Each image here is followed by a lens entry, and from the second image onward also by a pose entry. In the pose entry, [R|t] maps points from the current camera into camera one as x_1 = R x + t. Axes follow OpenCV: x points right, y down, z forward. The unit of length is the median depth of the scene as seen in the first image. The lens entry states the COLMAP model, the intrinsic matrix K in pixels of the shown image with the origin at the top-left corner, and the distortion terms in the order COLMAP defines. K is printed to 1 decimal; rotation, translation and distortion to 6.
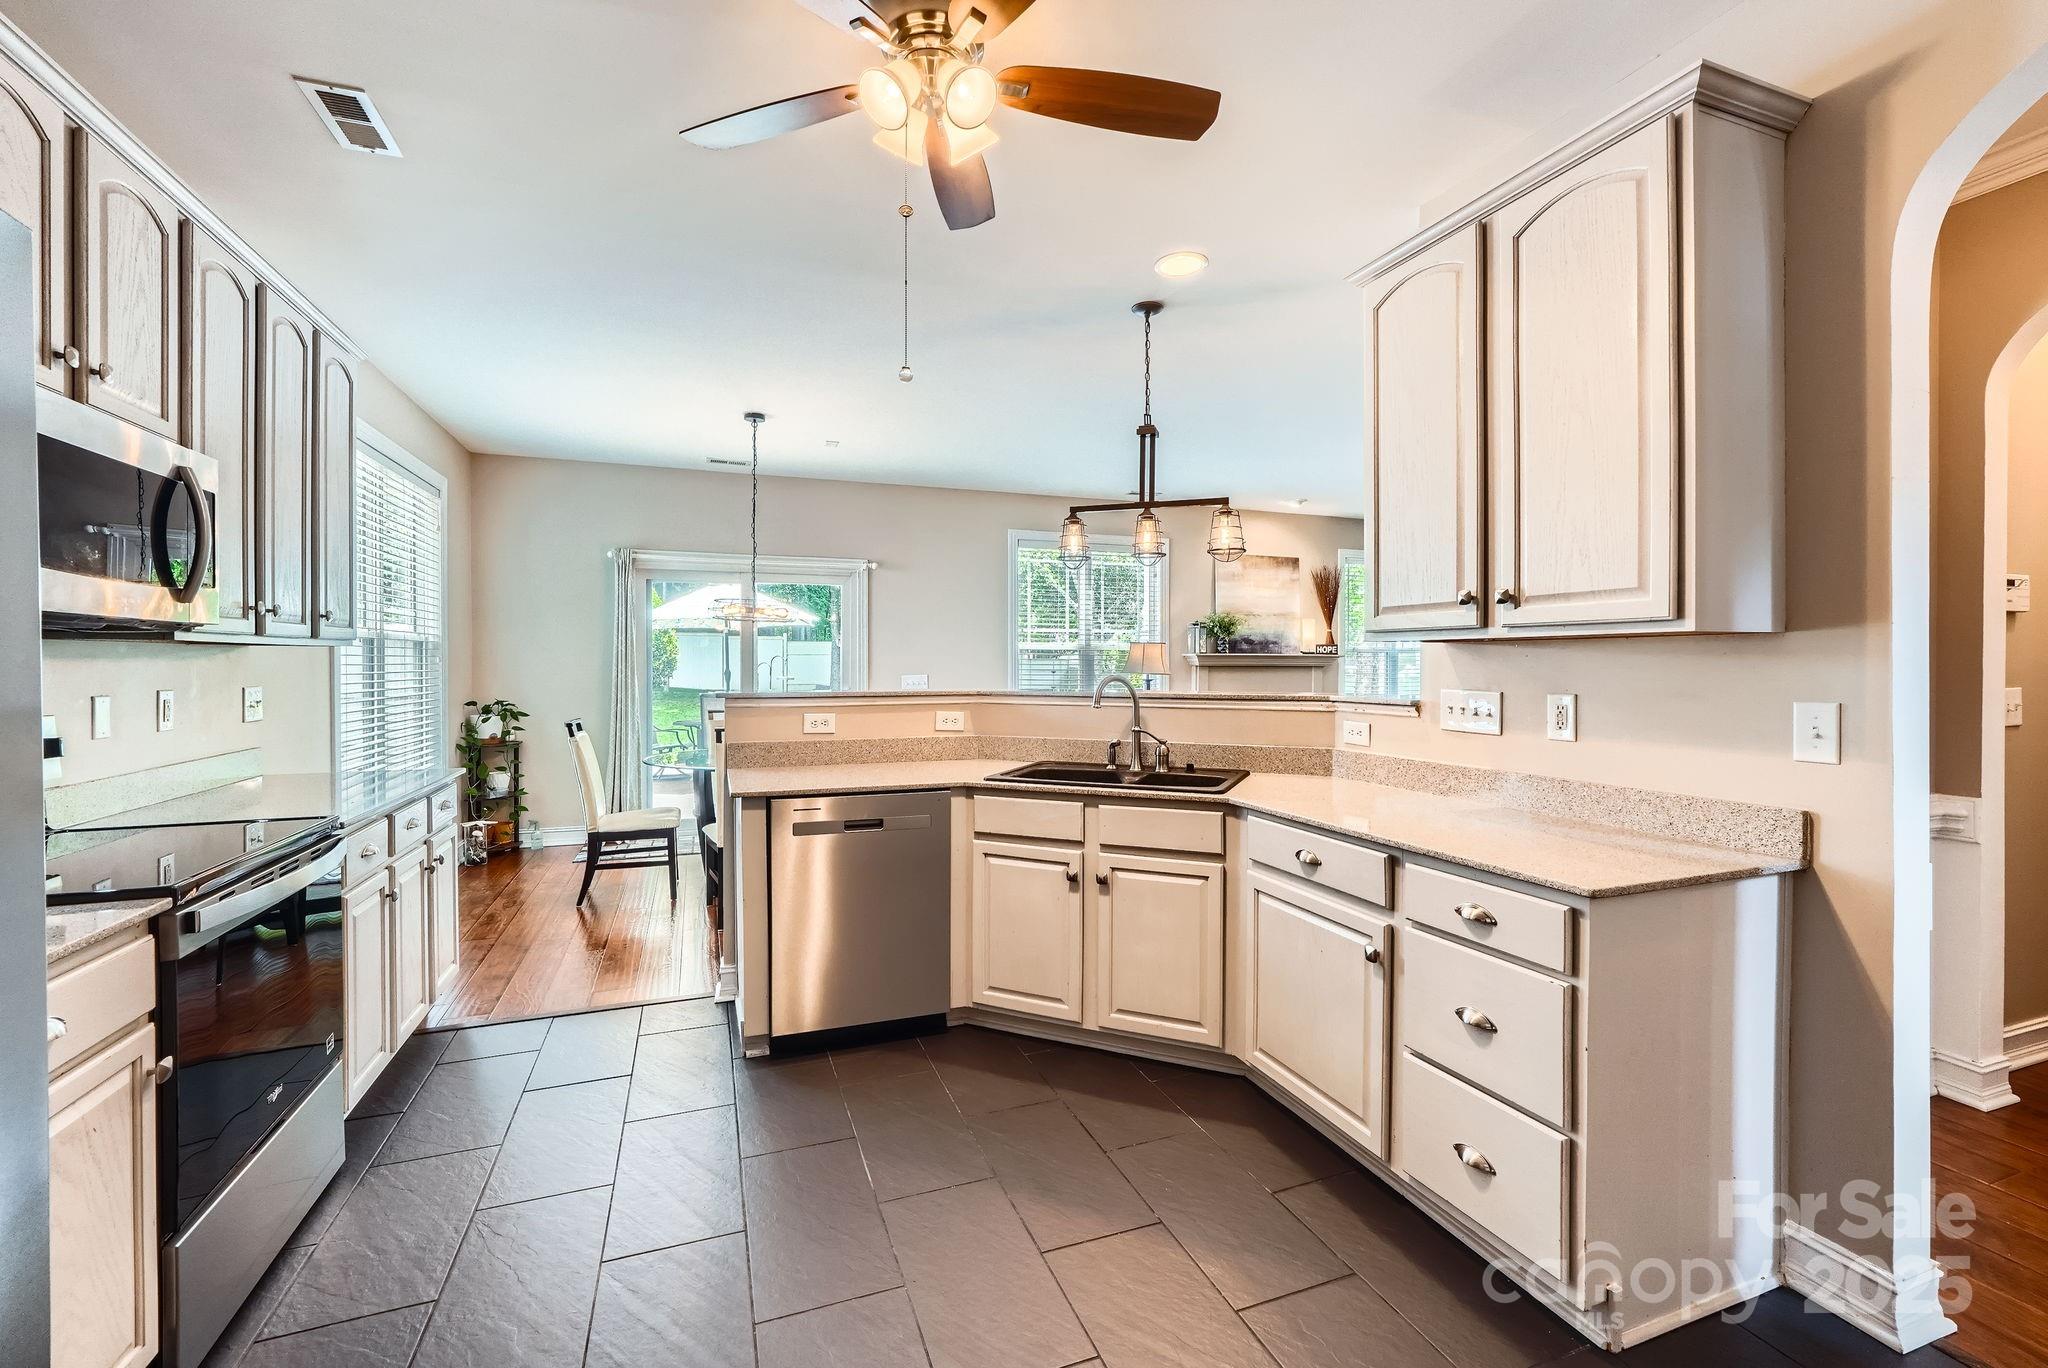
lens RADIAL K [[871.8, 0, 1034.5], [0, 871.8, 666.7], [0, 0, 1]] dist [-0.006840, 0.000114]
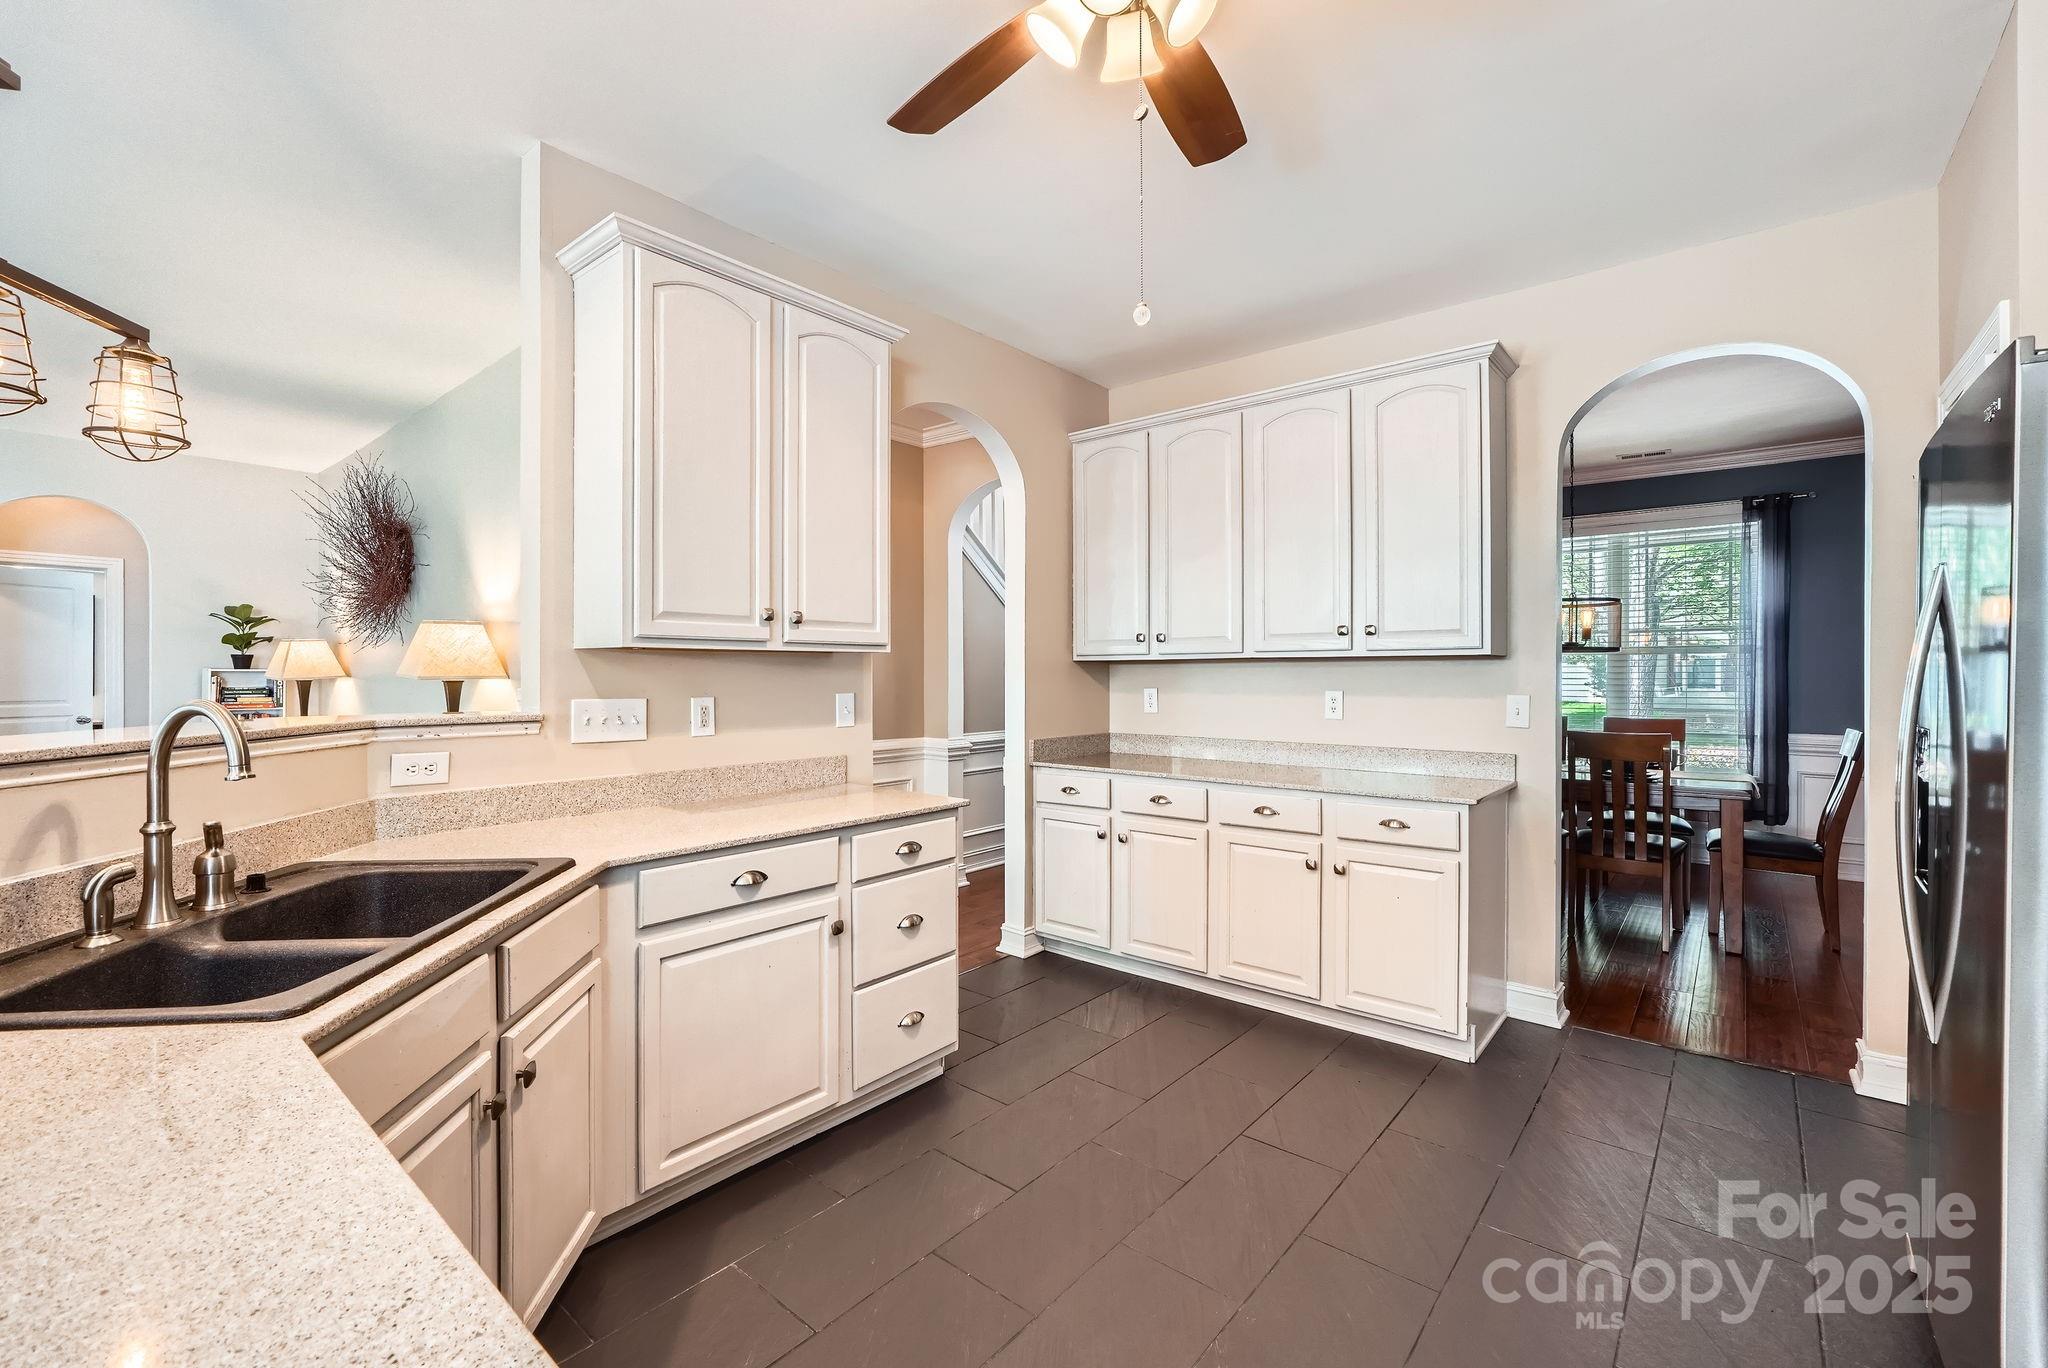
lens RADIAL K [[871.8, 0, 1023.7], [0, 871.8, 669.1], [0, 0, 1]] dist [-0.006840, 0.000114]
pose [[-0.484228, -0.000480, 0.874942, -0.526435], [0.000934, 0.999999, 0.001066, -0.006257], [-0.874941, 0.001334, -0.484227, 0.968347]]
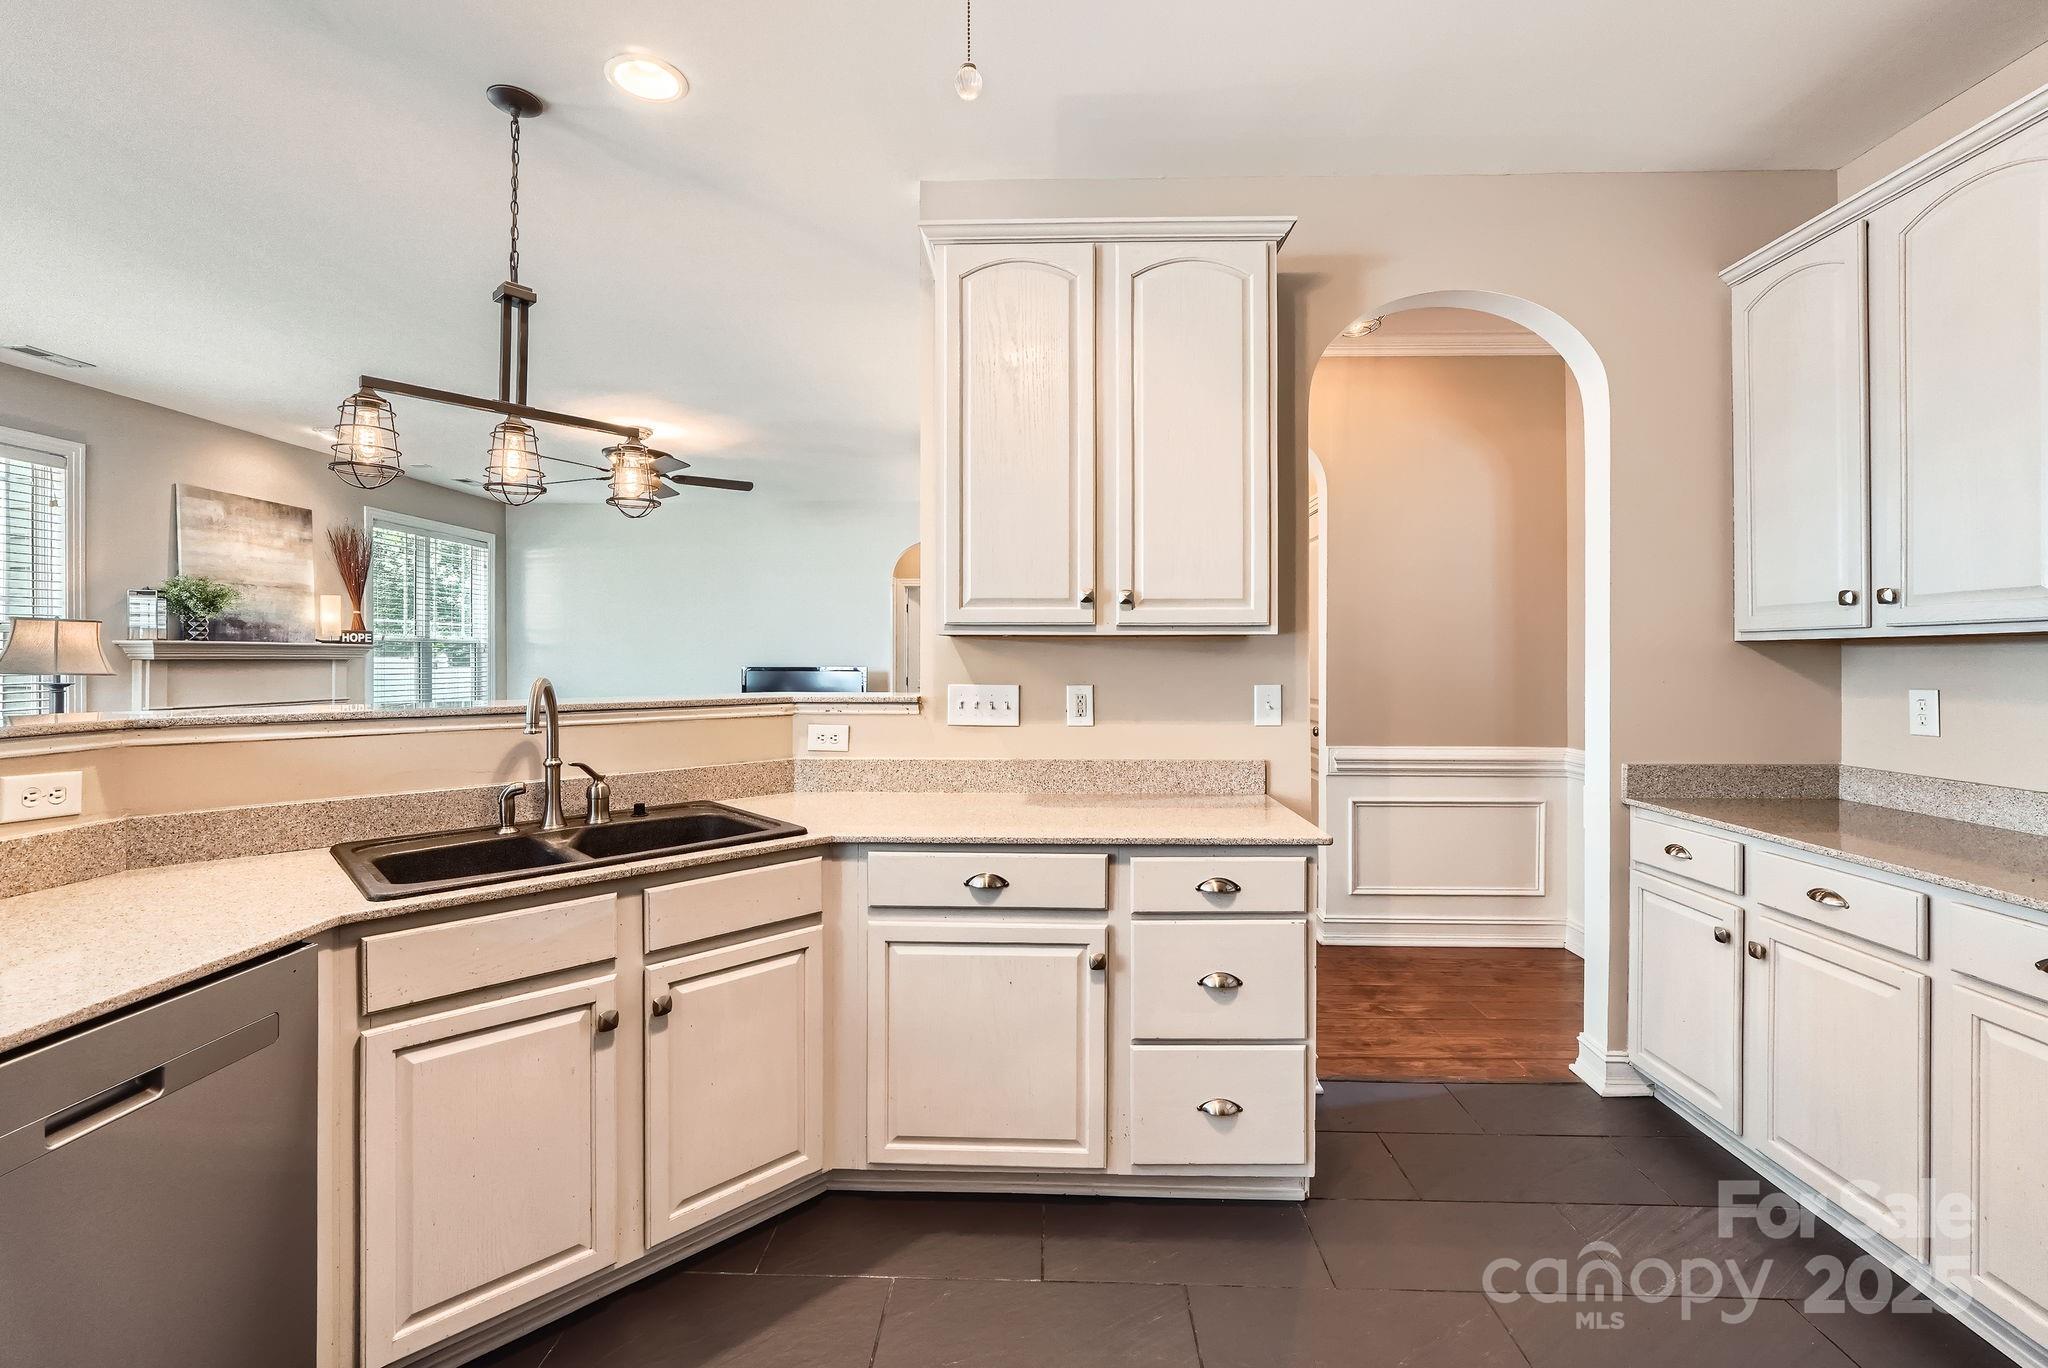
lens RADIAL K [[871.8, 0, 1030.8], [0, 871.8, 657.1], [0, 0, 1]] dist [-0.006840, 0.000114]
pose [[0.385299, -0.001843, 0.922790, -0.382862], [0.002865, 0.999996, 0.000801, -0.005194], [-0.922787, 0.002336, 0.385303, 0.503137]]
